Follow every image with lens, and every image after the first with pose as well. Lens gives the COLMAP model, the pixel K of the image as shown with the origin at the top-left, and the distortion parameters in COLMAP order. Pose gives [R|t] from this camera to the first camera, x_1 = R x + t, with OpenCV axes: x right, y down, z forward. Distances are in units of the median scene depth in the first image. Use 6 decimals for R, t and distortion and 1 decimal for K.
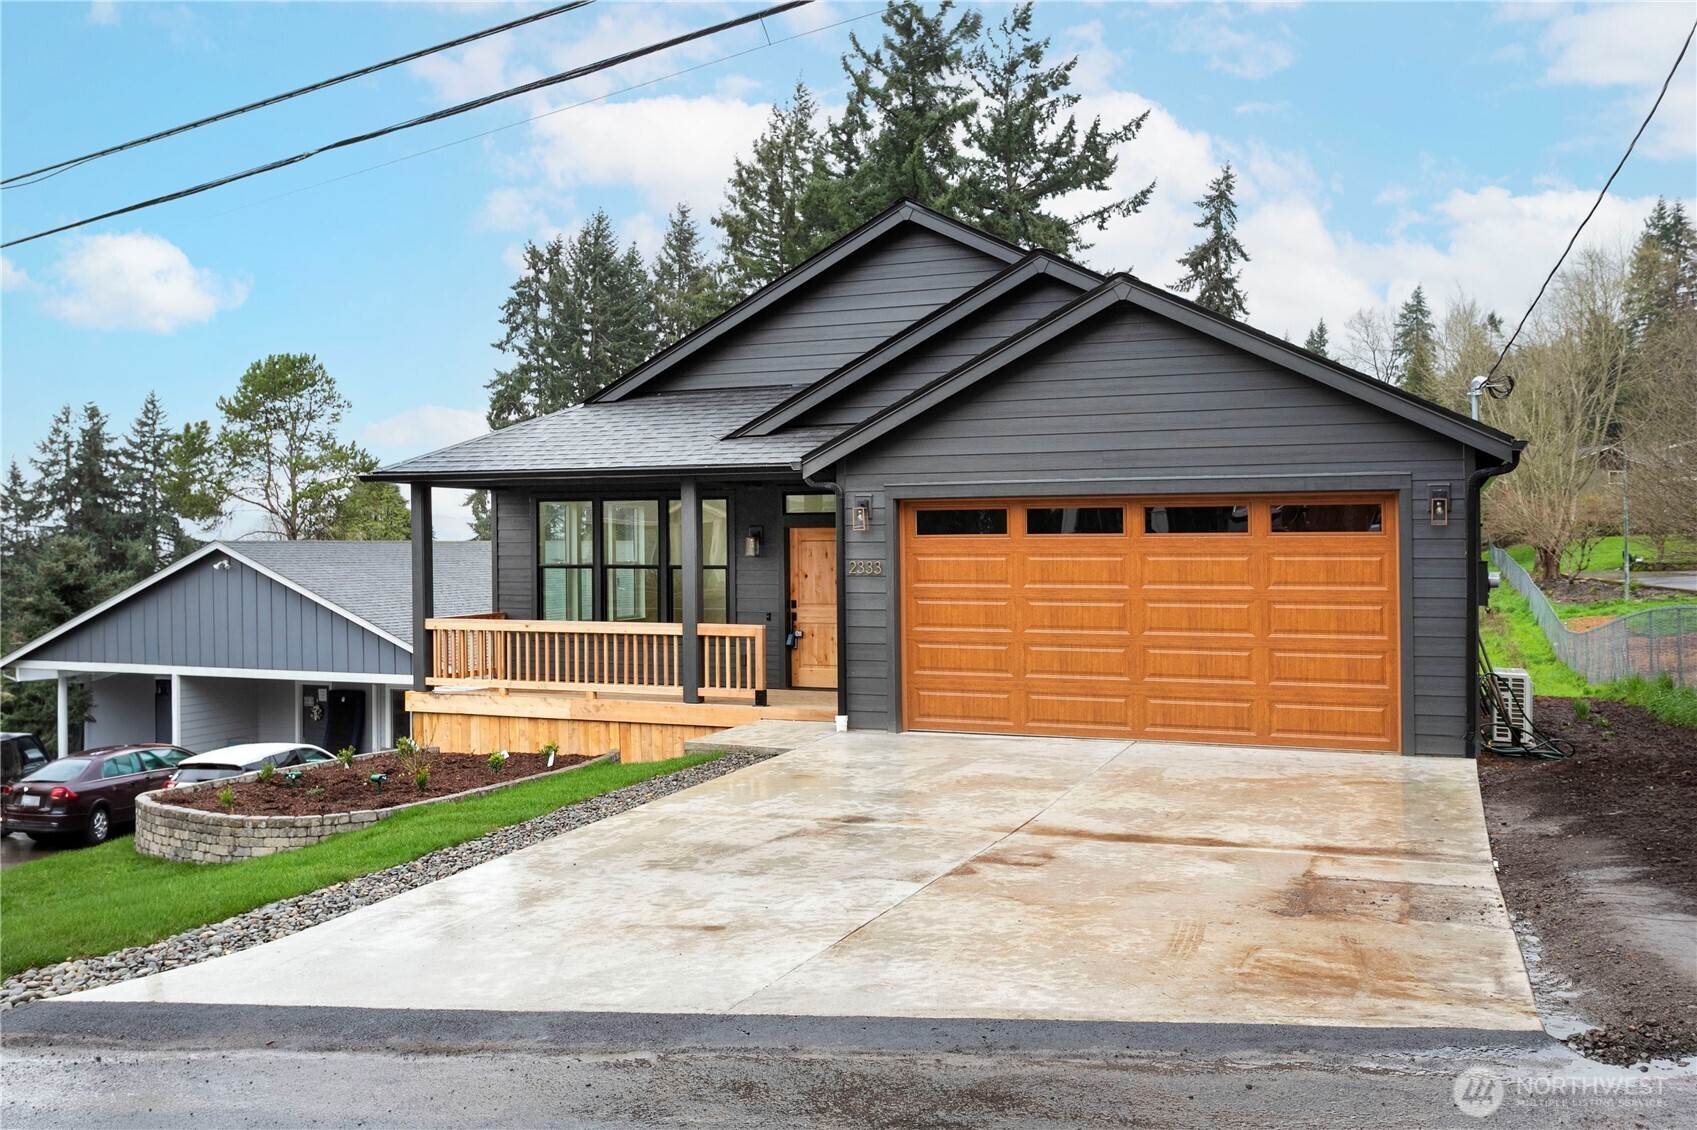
lens RADIAL K [[1450.9, 0, 846.7], [0, 1450.9, 563.0], [0, 0, 1]] dist [-0.027554, 0.016911]
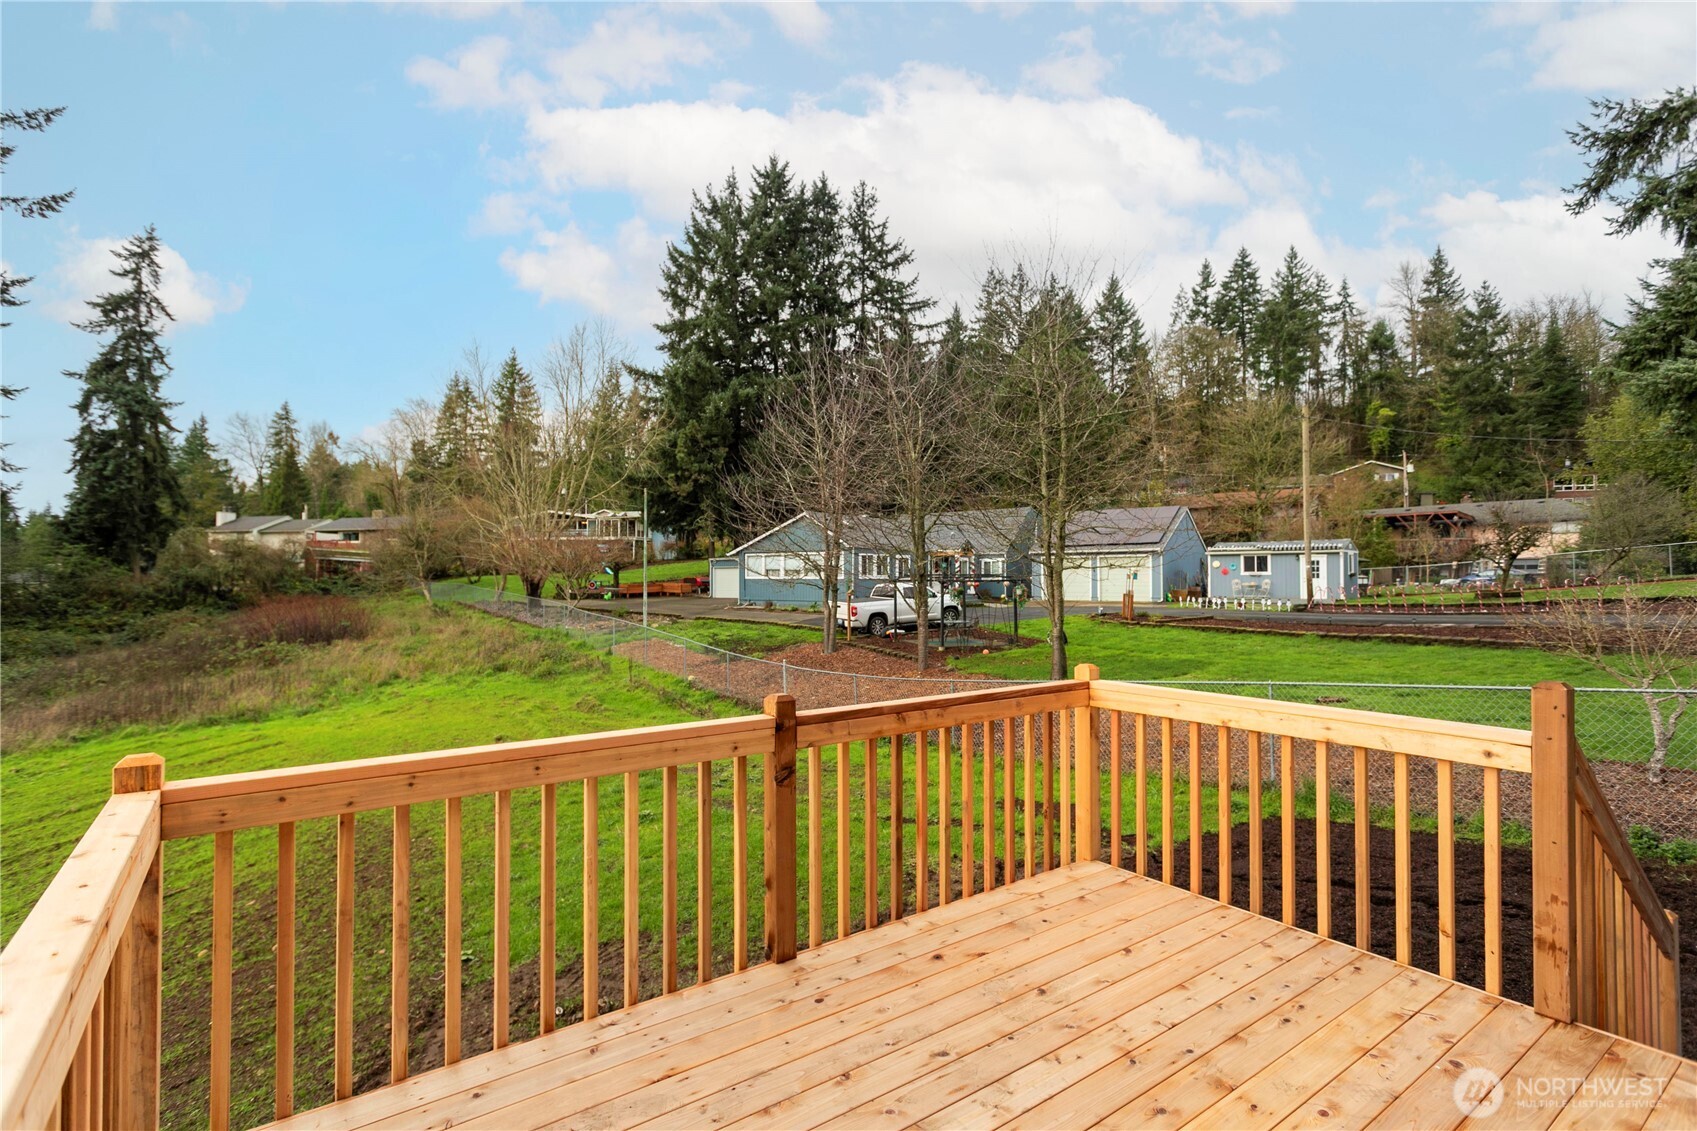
lens RADIAL K [[812.9, 0, 855.7], [0, 812.9, 560.7], [0, 0, 1]] dist [0.005612, 0.003664]
pose [[0.529983, 0.025574, 0.847622, 0.220347], [0.010126, 0.999283, -0.036481, 0.030377], [-0.847948, 0.027917, 0.529344, 1.838521]]
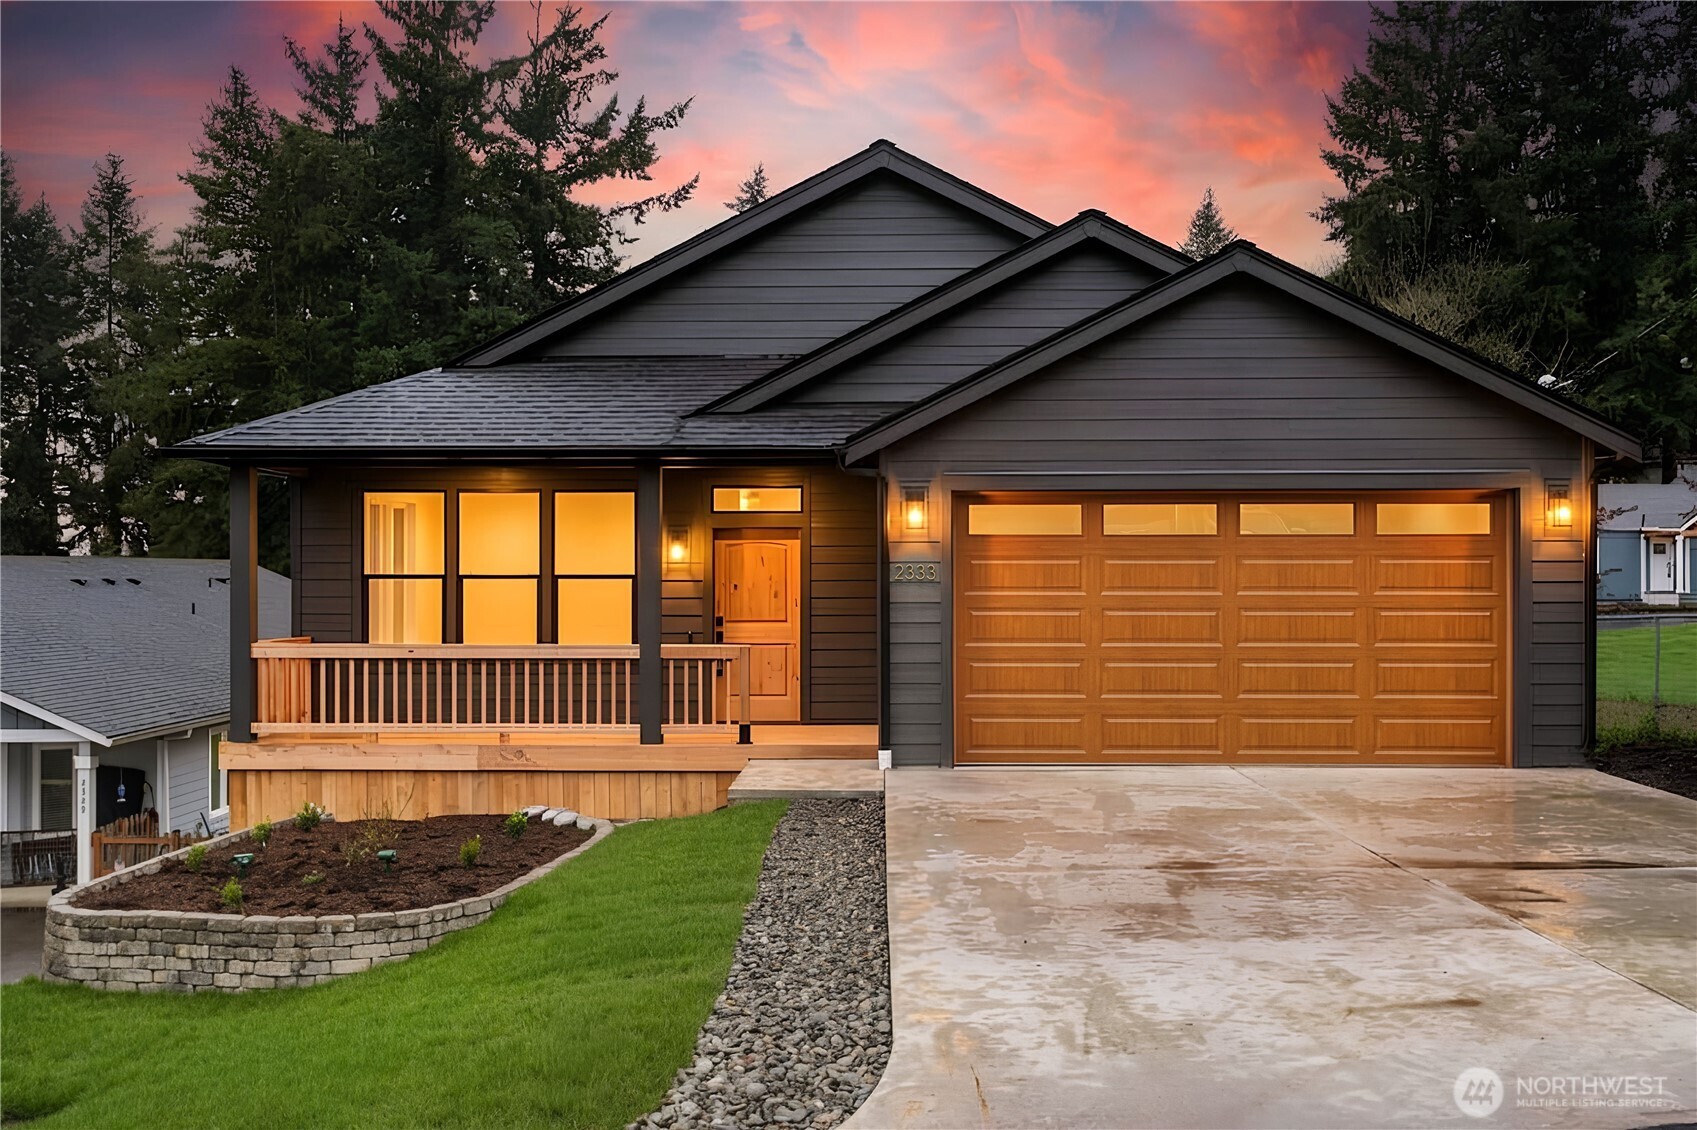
lens RADIAL K [[1603.1, 0, 853.6], [0, 1603.1, 563.9], [0, 0, 1]] dist [-0.014384, 0.000000]
pose [[0.935701, 0.006423, 0.352736, -0.333890], [0.000809, 0.999793, -0.020352, 0.016594], [-0.352794, 0.019328, 0.935501, 0.141626]]
